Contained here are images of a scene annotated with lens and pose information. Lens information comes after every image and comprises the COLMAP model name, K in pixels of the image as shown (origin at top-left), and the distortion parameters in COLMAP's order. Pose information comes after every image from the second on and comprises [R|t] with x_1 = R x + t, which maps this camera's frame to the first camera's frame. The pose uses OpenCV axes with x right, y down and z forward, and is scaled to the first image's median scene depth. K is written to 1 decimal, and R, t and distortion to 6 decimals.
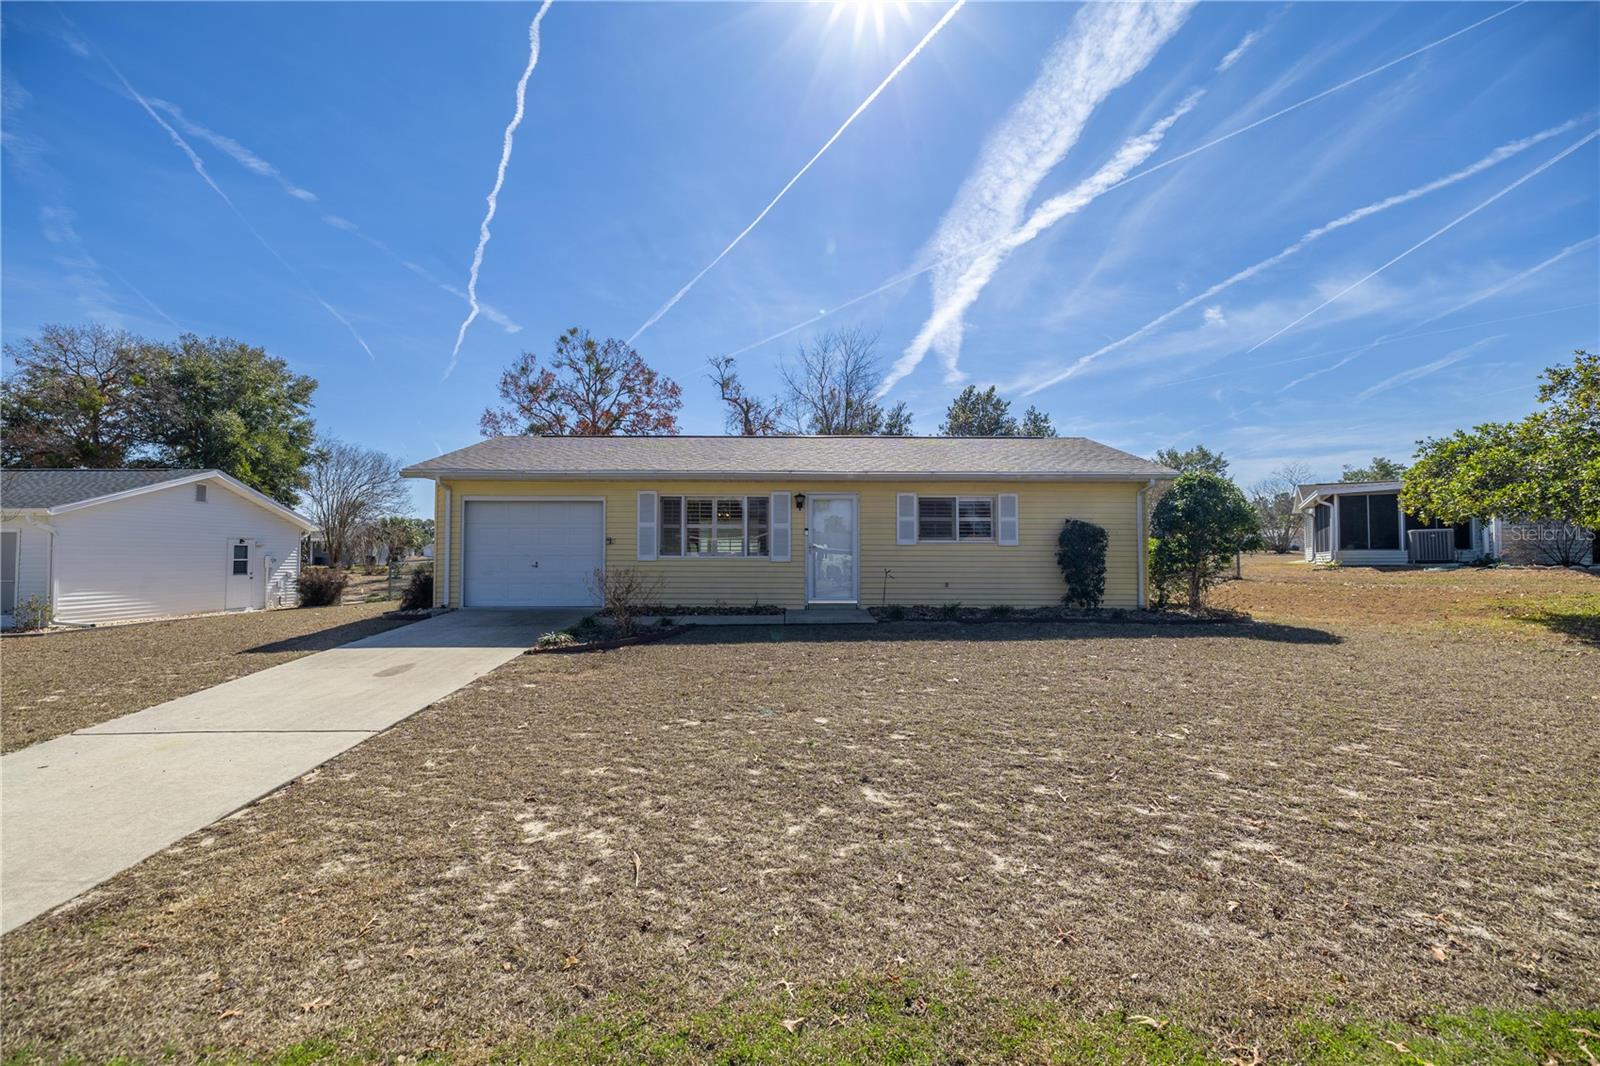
lens RADIAL K [[666.4, 0, 798.9], [0, 666.4, 556.4], [0, 0, 1]] dist [0.001531, 0.000564]
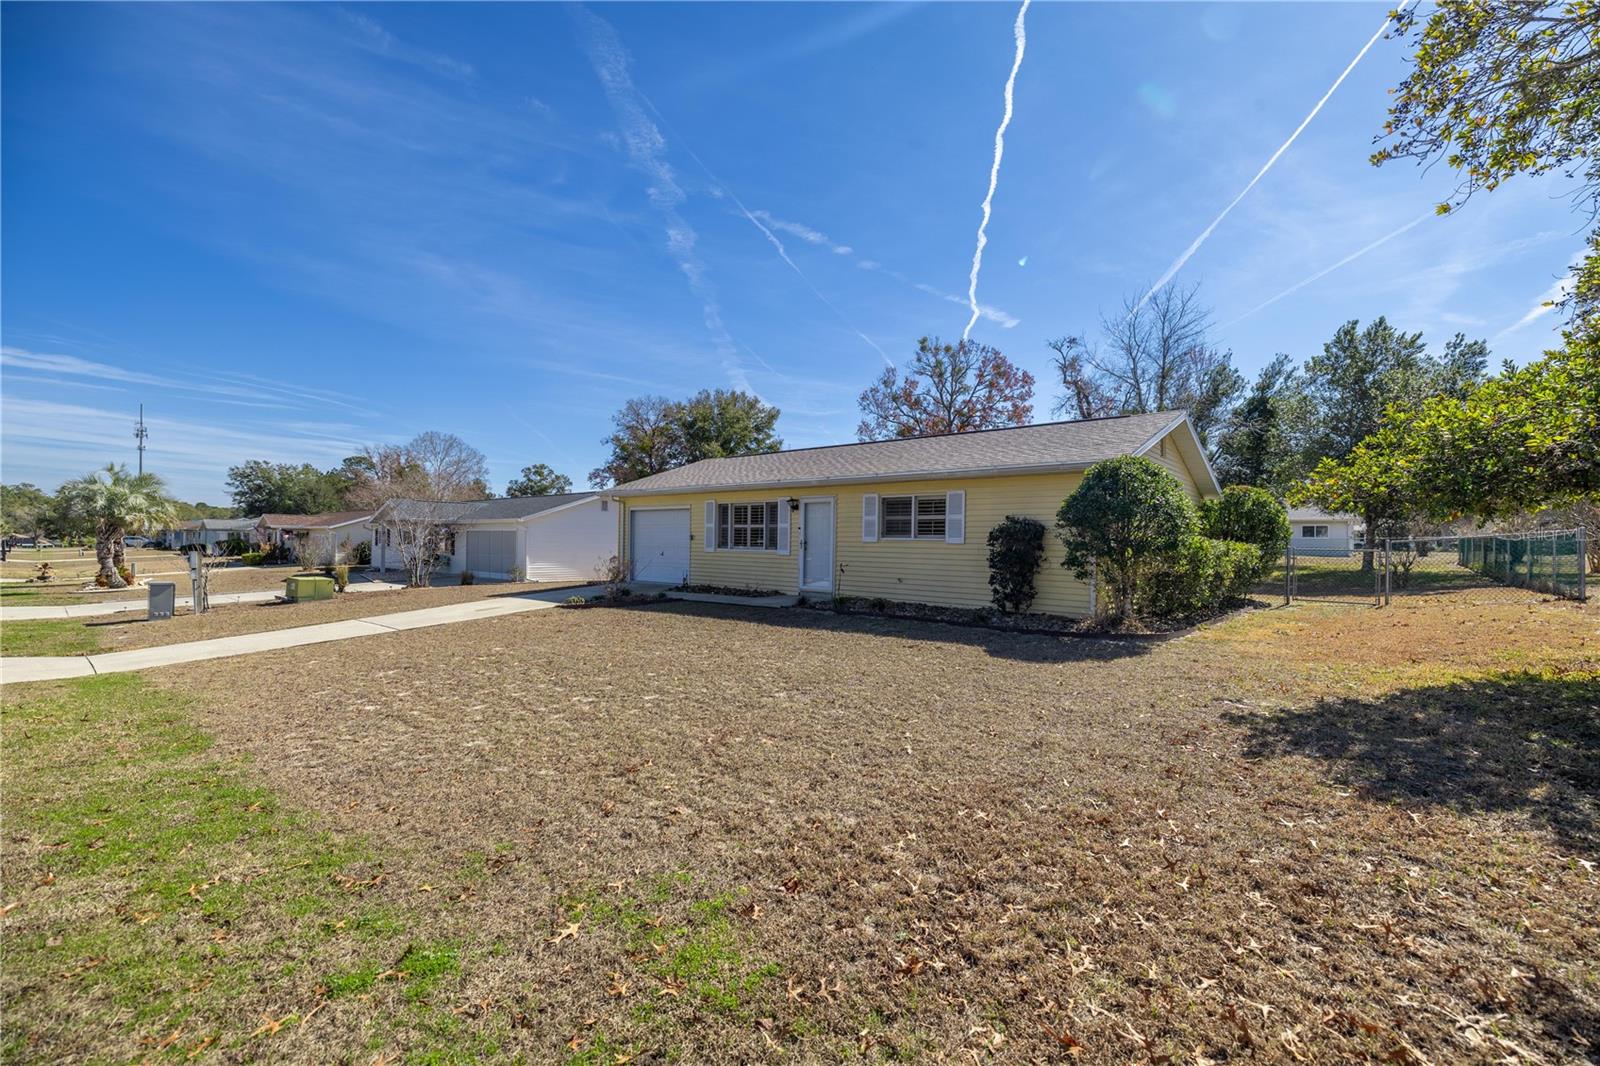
lens RADIAL K [[682.3, 0, 790.1], [0, 682.3, 537.7], [0, 0, 1]] dist [0.012811, 0.000493]
pose [[0.747622, 0.006022, -0.664097, 0.227189], [-0.015812, 0.999837, -0.008734, -0.003638], [0.663936, 0.017030, 0.747595, 0.025105]]
